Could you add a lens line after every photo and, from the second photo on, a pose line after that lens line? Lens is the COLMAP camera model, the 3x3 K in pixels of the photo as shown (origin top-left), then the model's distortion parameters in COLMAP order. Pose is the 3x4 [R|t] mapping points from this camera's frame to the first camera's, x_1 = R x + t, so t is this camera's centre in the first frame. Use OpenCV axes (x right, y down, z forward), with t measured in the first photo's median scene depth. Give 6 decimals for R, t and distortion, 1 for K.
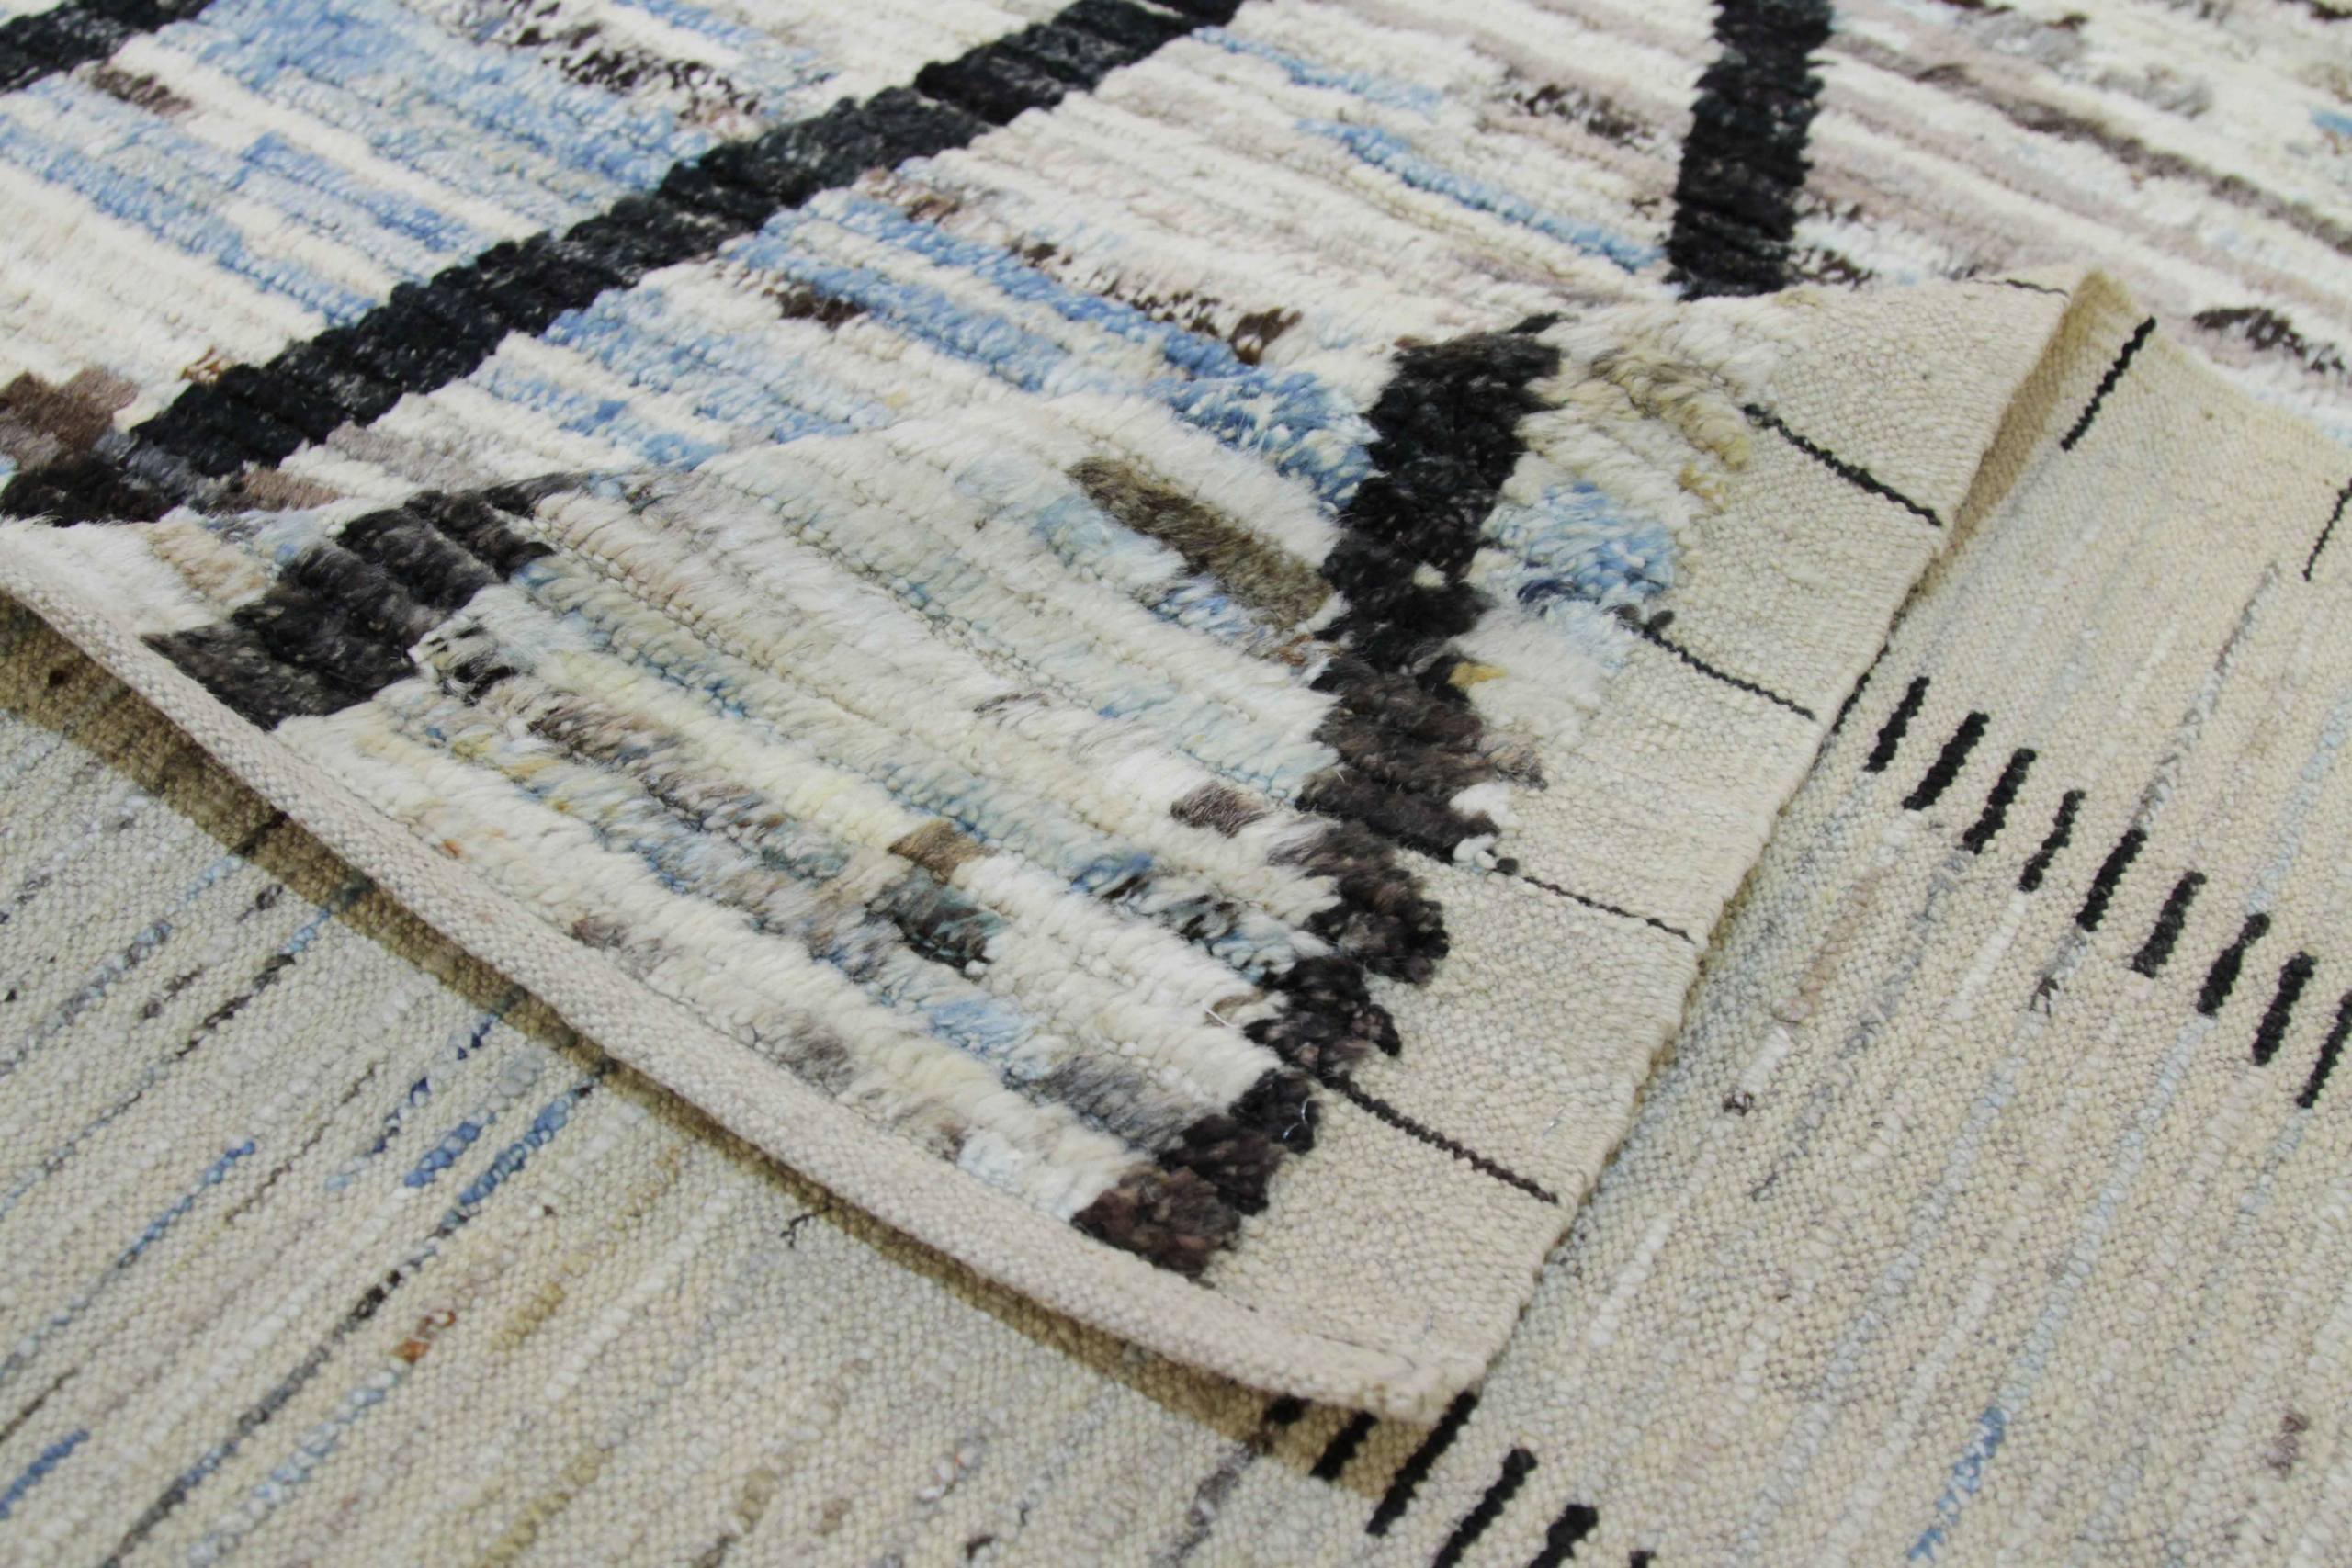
lens RADIAL K [[2656.6, 0, 1163.0], [0, 2656.6, 775.6], [0, 0, 1]] dist [-0.135642, 0.000000]
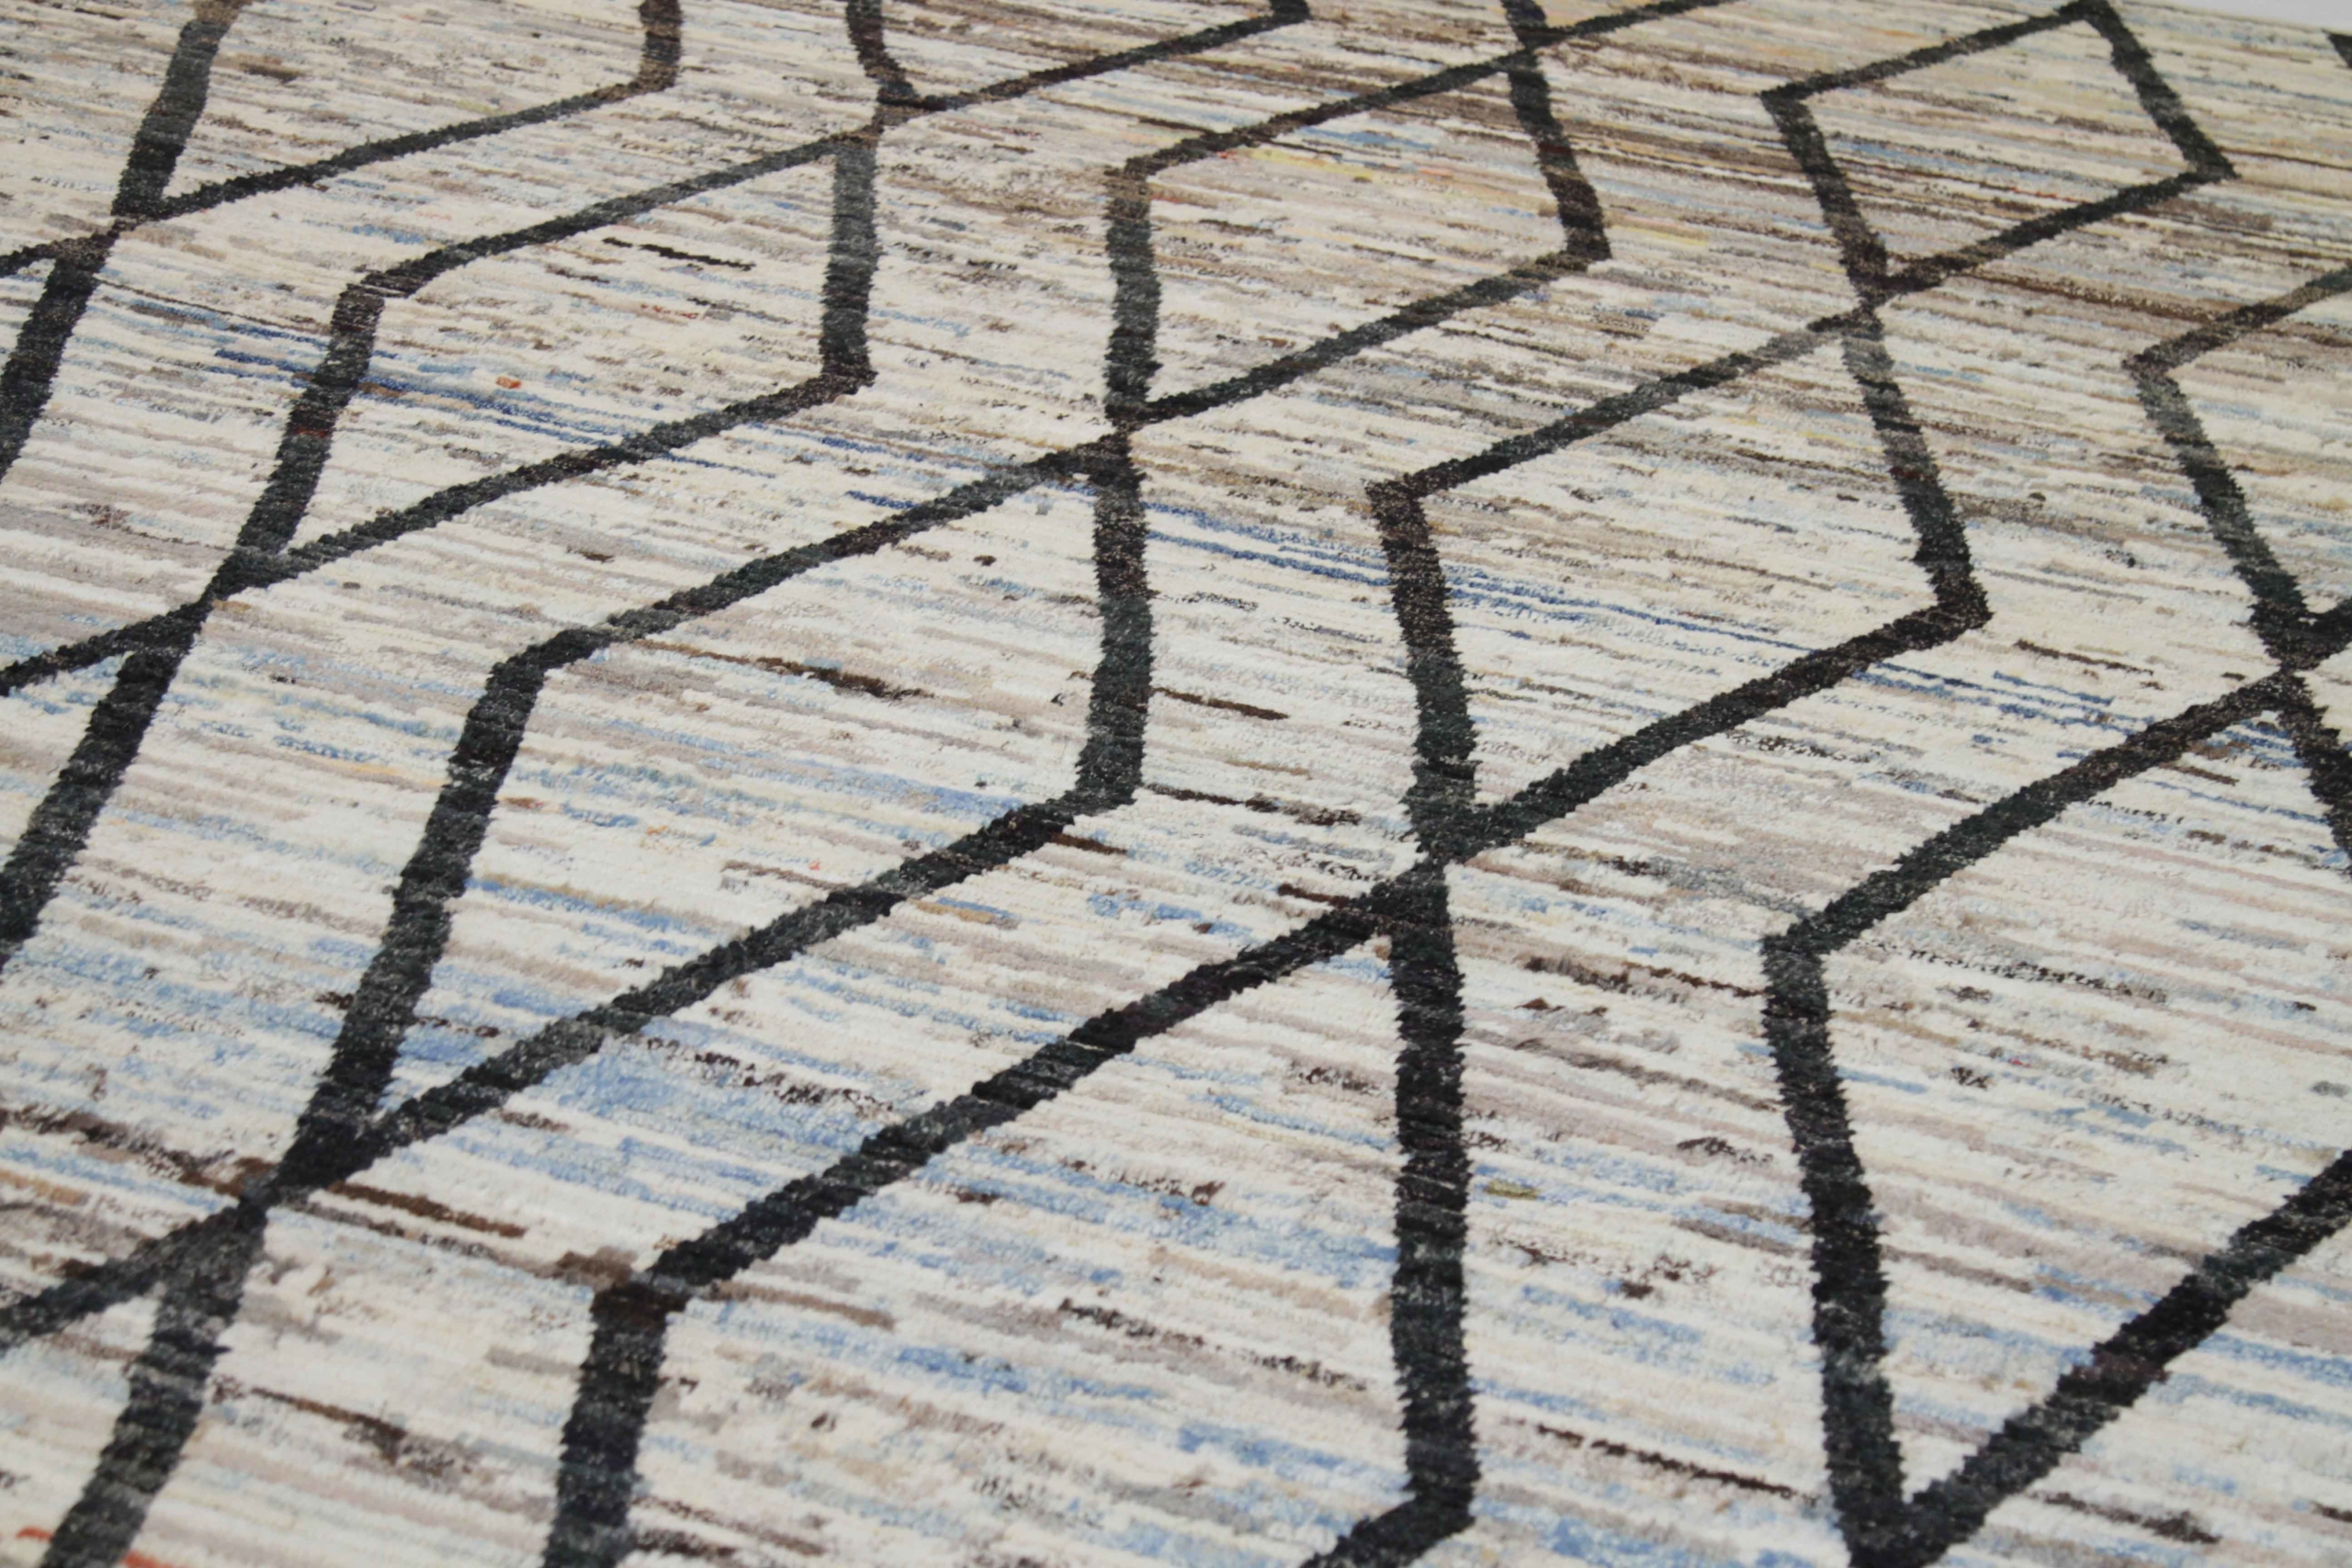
lens RADIAL K [[4883.6, 0, 1162.3], [0, 4883.6, 787.8], [0, 0, 1]] dist [0.105562, 0.000000]
pose [[0.977074, -0.059781, 0.204334, -0.653663], [0.132176, 0.922731, -0.362074, 0.788304], [-0.166900, 0.380781, 0.909478, -2.186039]]
